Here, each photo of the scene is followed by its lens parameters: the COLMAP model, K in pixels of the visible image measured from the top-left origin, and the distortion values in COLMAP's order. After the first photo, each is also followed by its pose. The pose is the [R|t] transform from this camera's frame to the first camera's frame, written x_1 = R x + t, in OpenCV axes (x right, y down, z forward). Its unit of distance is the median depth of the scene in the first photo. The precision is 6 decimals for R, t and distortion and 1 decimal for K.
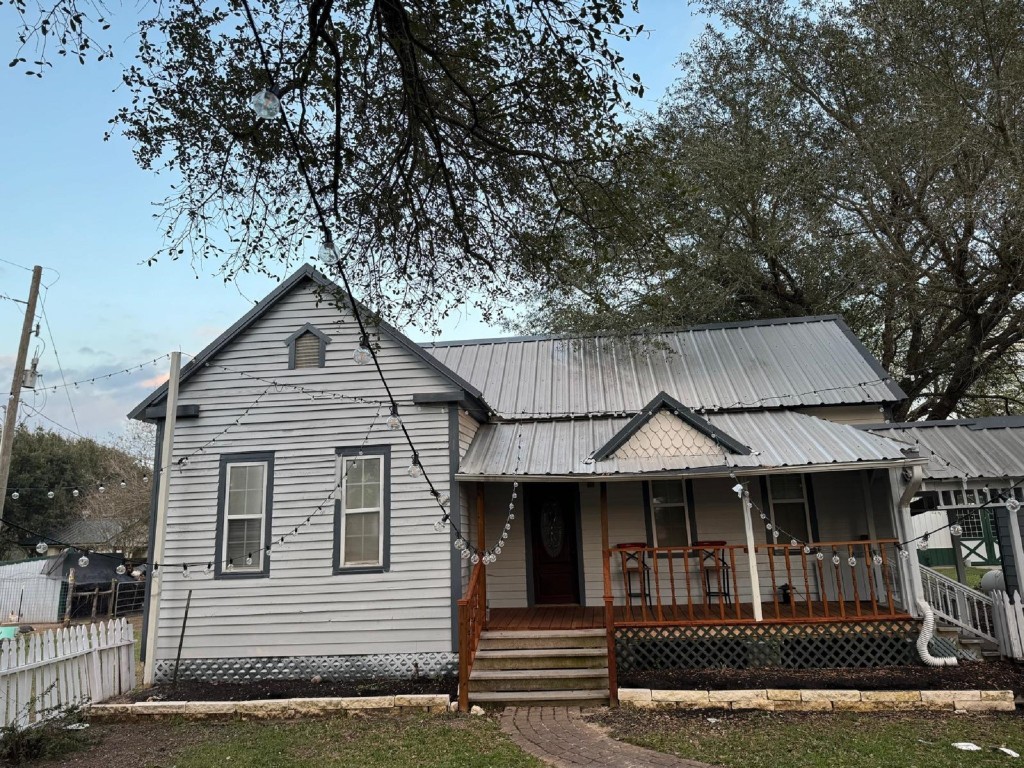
lens RADIAL K [[729.9, 0, 514.5], [0, 729.9, 380.2], [0, 0, 1]] dist [0.086568, -0.086917]
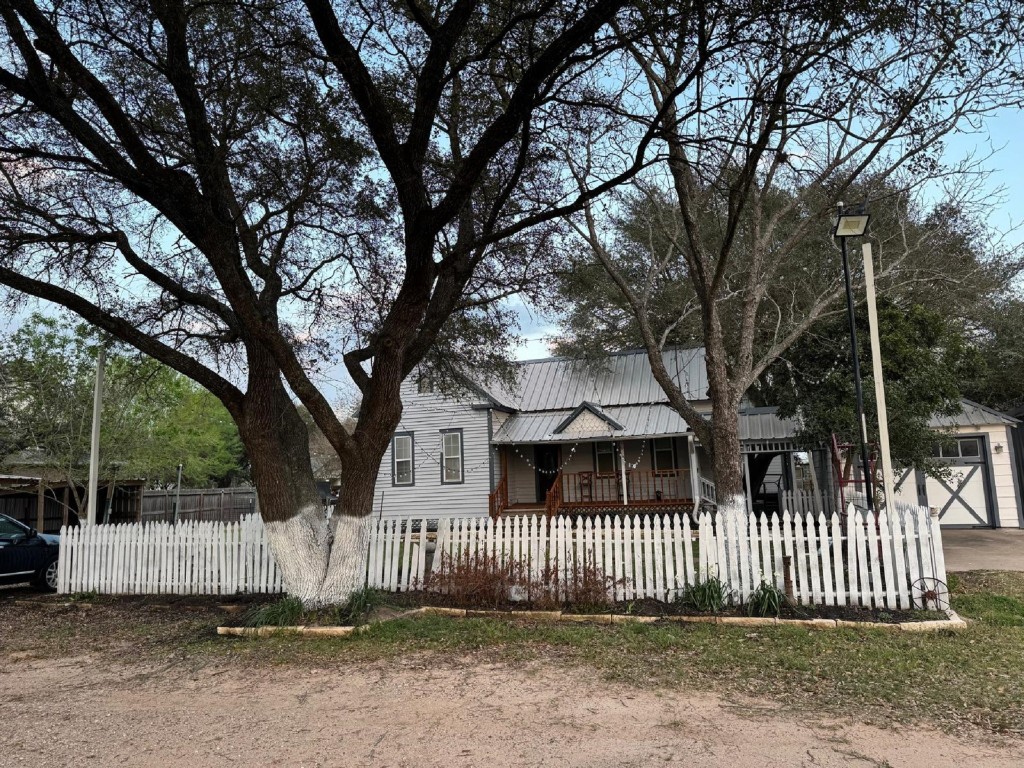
lens RADIAL K [[729.9, 0, 514.5], [0, 729.9, 380.2], [0, 0, 1]] dist [0.086568, -0.086917]
pose [[0.978553, -0.027921, -0.204094, 0.438456], [0.045008, 0.995813, 0.079564, -0.224118], [0.201018, -0.087044, 0.975713, -1.112592]]
